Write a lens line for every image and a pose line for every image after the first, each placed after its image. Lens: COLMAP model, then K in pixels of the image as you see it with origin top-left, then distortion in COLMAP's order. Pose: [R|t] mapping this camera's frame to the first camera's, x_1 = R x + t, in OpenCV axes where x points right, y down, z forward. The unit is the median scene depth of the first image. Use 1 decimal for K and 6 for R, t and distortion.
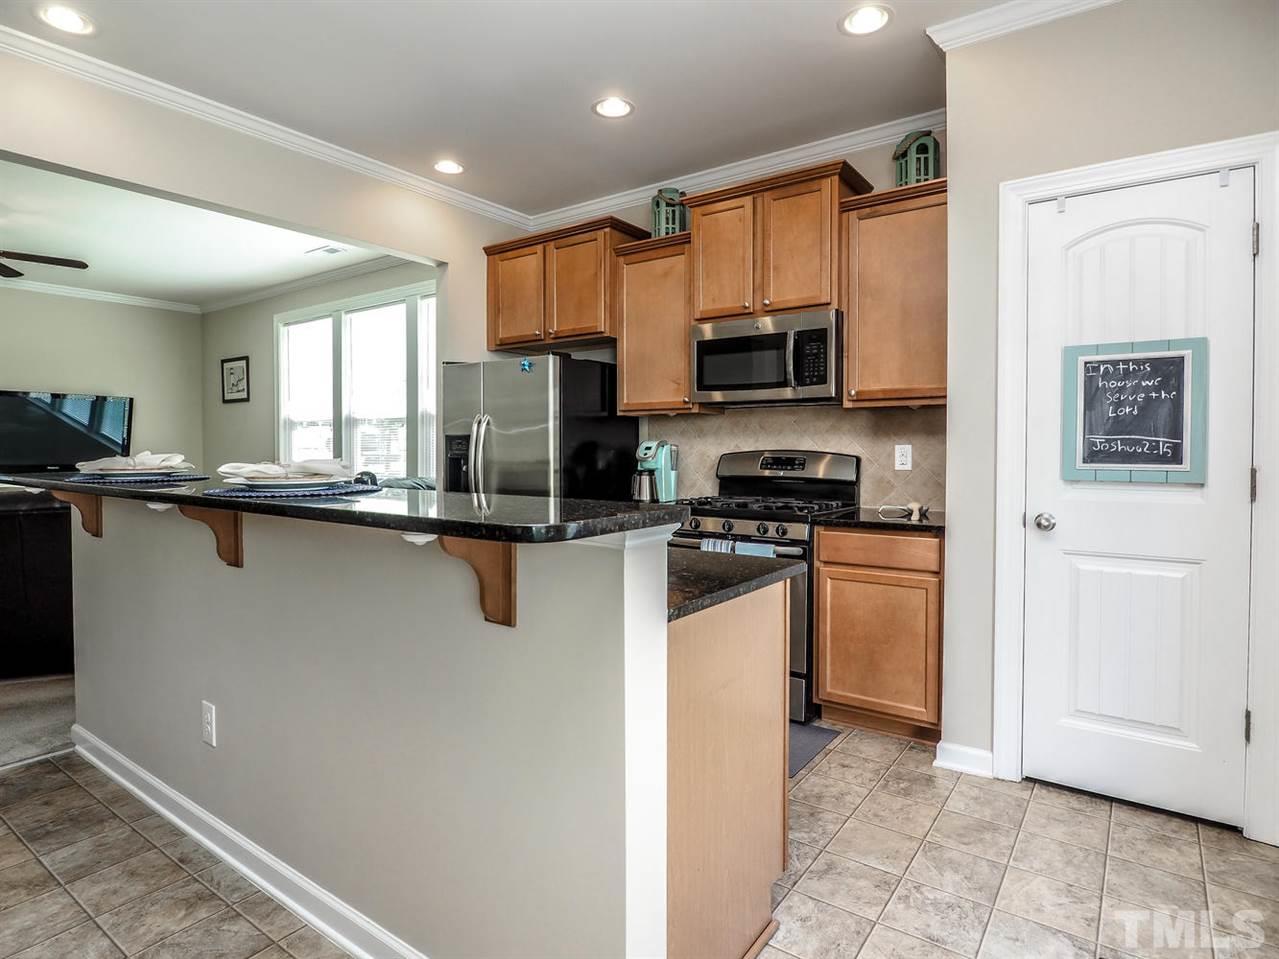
lens RADIAL K [[713.8, 0, 644.5], [0, 713.8, 449.9], [0, 0, 1]] dist [-0.000614, -0.001743]
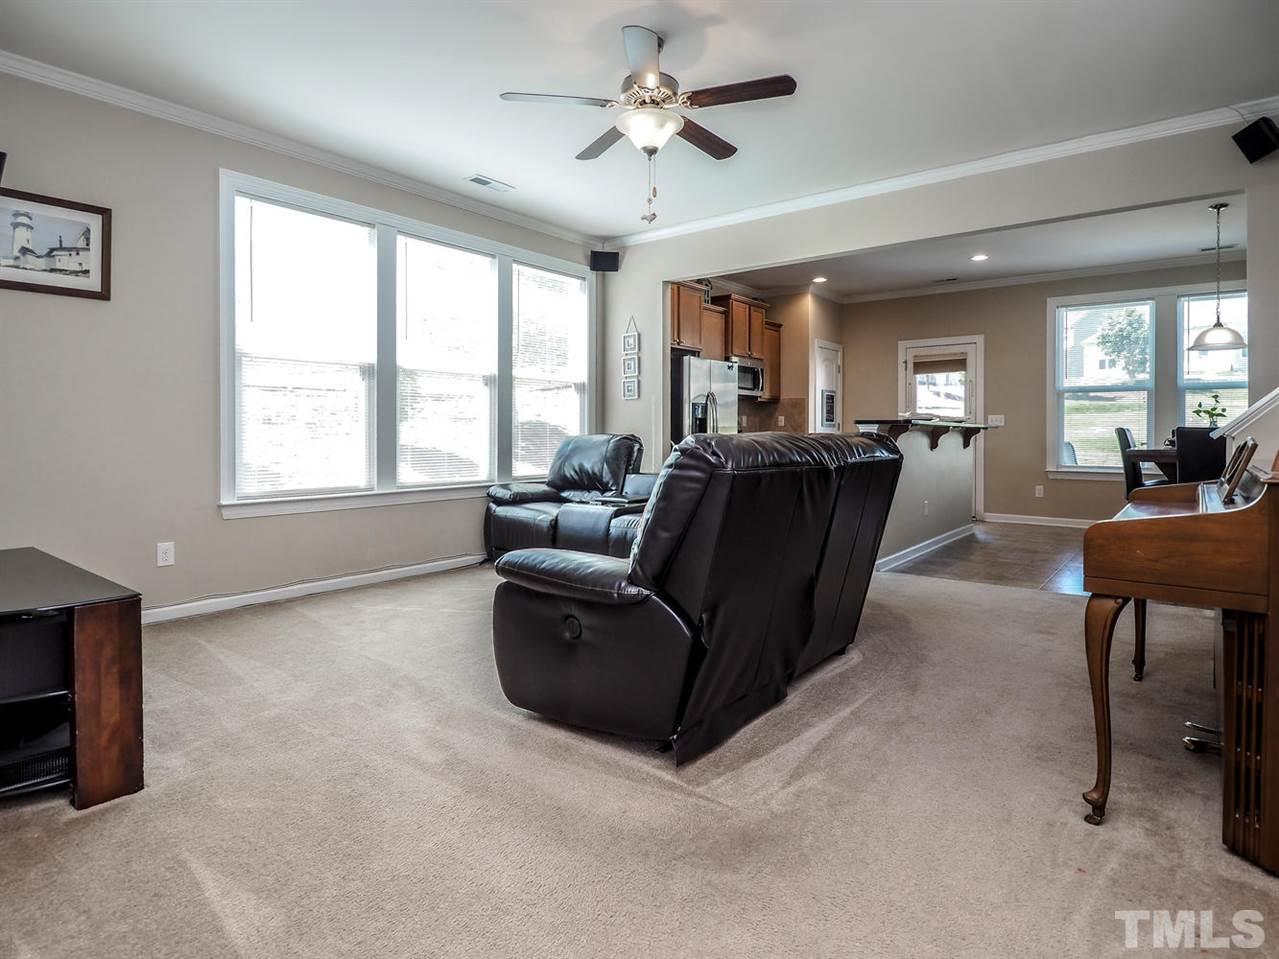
lens RADIAL K [[717.9, 0, 651.8], [0, 717.9, 435.3], [0, 0, 1]] dist [-0.006245, -0.001410]
pose [[0.025822, -0.003688, 0.999660, -1.521616], [0.001657, 0.999992, 0.003646, 0.036645], [-0.999665, 0.001562, 0.025828, 0.884749]]
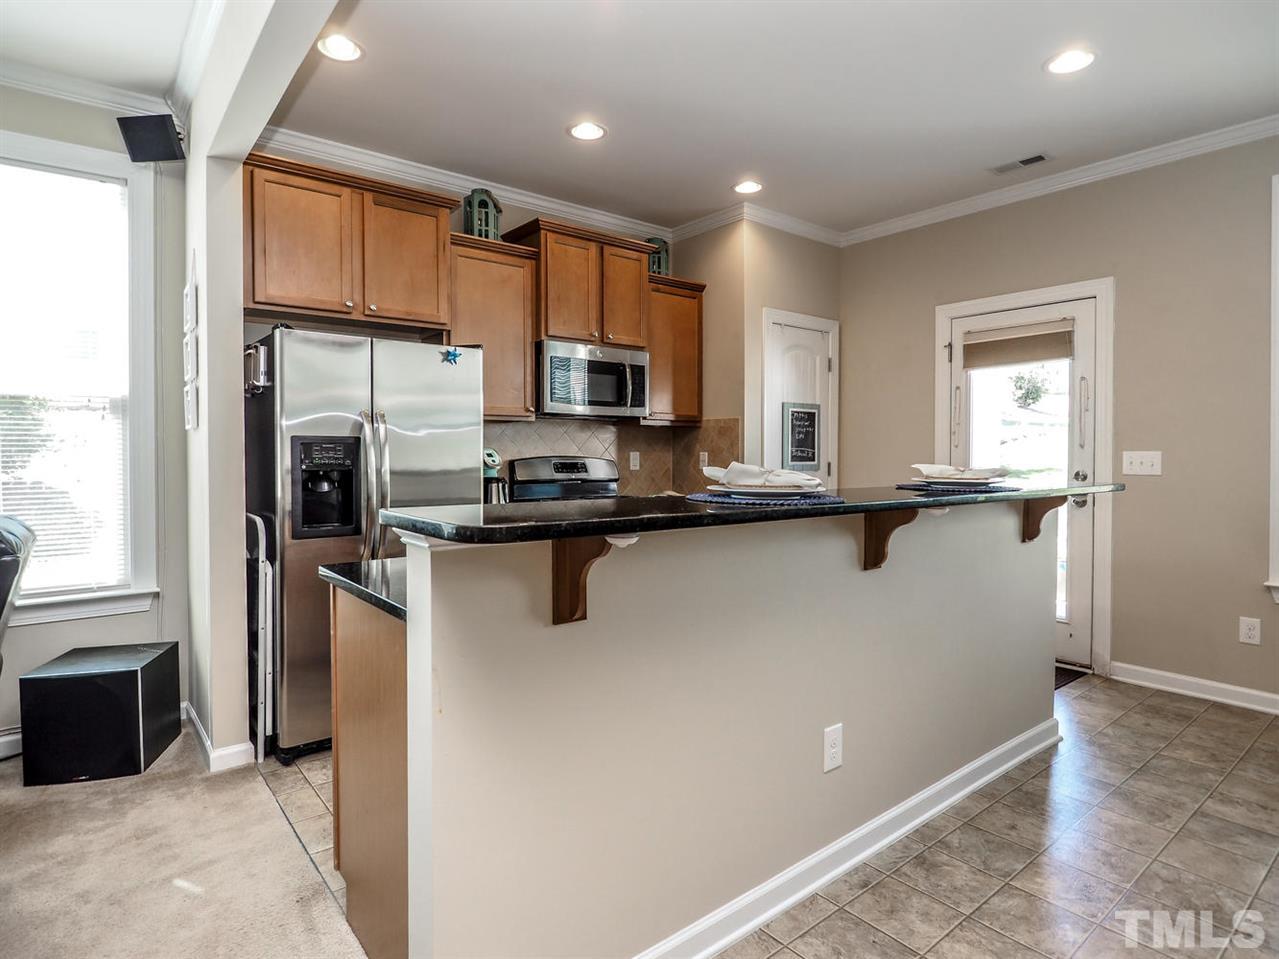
lens RADIAL K [[703.3, 0, 625.5], [0, 703.3, 465.1], [0, 0, 1]] dist [-0.019799, 0.000086]
pose [[0.281487, -0.014996, 0.959448, -0.681697], [0.001450, 0.999883, 0.015203, -0.001366], [-0.959564, -0.002888, 0.281476, 0.438278]]
